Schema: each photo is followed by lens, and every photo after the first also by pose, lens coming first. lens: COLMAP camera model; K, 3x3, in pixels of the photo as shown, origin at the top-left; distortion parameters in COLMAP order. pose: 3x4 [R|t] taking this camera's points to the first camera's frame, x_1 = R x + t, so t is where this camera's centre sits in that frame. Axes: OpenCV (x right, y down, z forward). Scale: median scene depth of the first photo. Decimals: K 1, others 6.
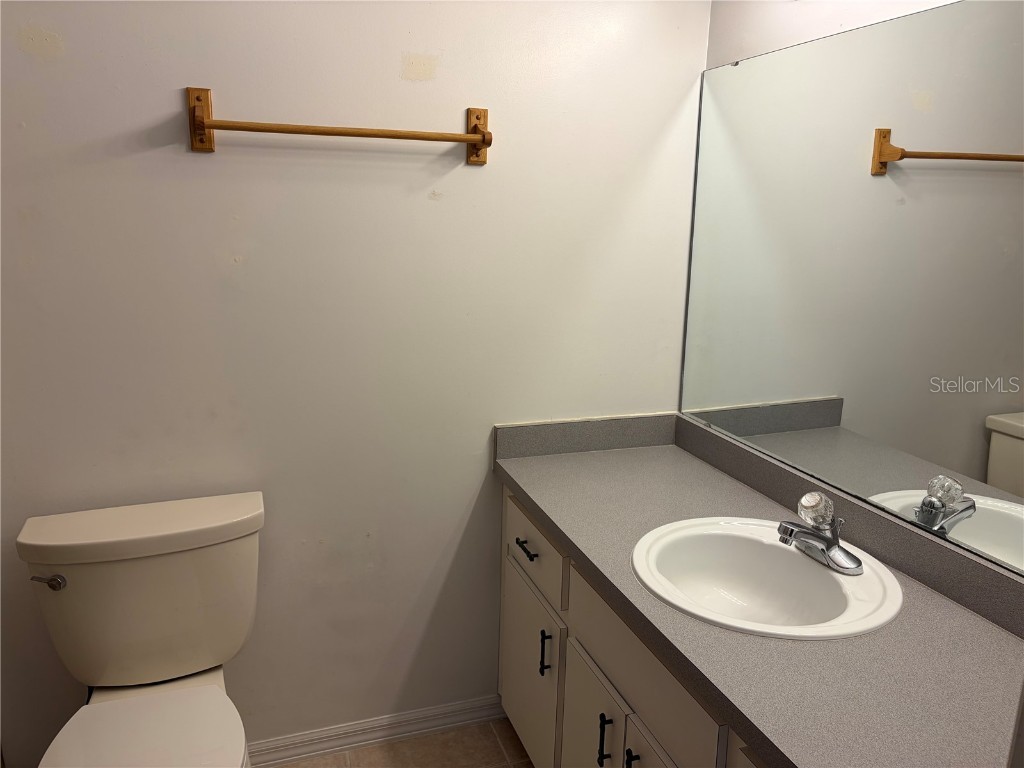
lens RADIAL K [[765.9, 0, 512.0], [0, 765.9, 384.0], [0, 0, 1]] dist [0.003856, 0.001679]
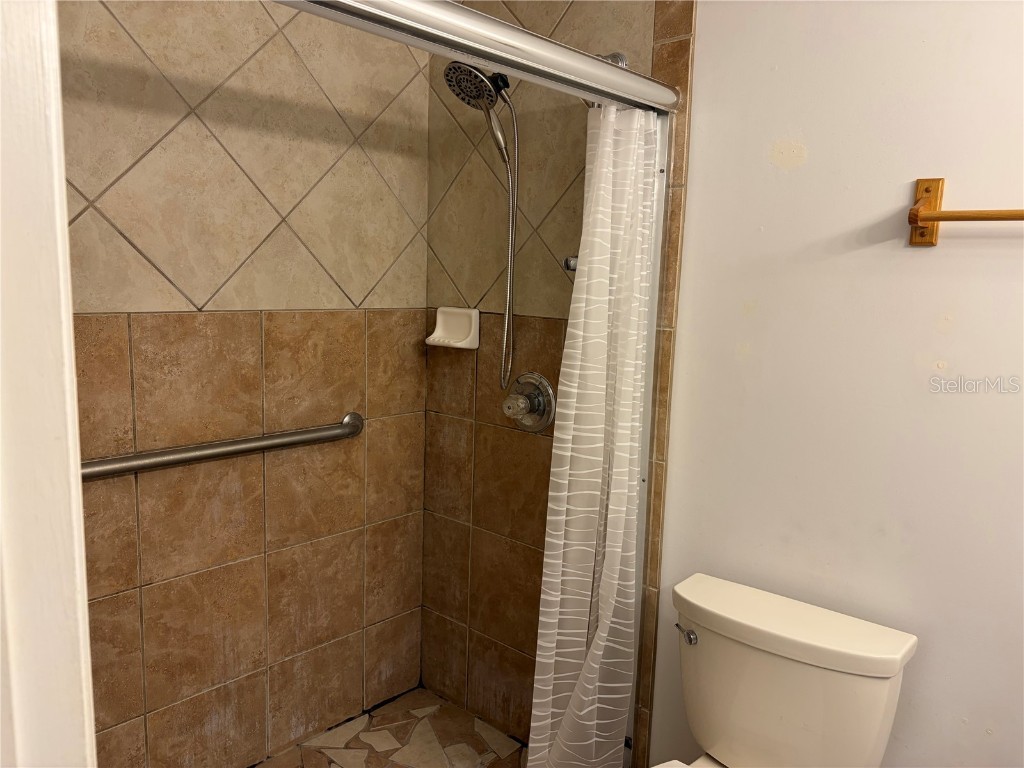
lens RADIAL K [[765.9, 0, 512.0], [0, 765.9, 384.0], [0, 0, 1]] dist [0.003856, 0.001679]
pose [[0.468877, 0.116750, -0.875513, 0.187256], [-0.222000, 0.974983, 0.011123, -0.045188], [0.854909, 0.189149, 0.483066, 0.174308]]
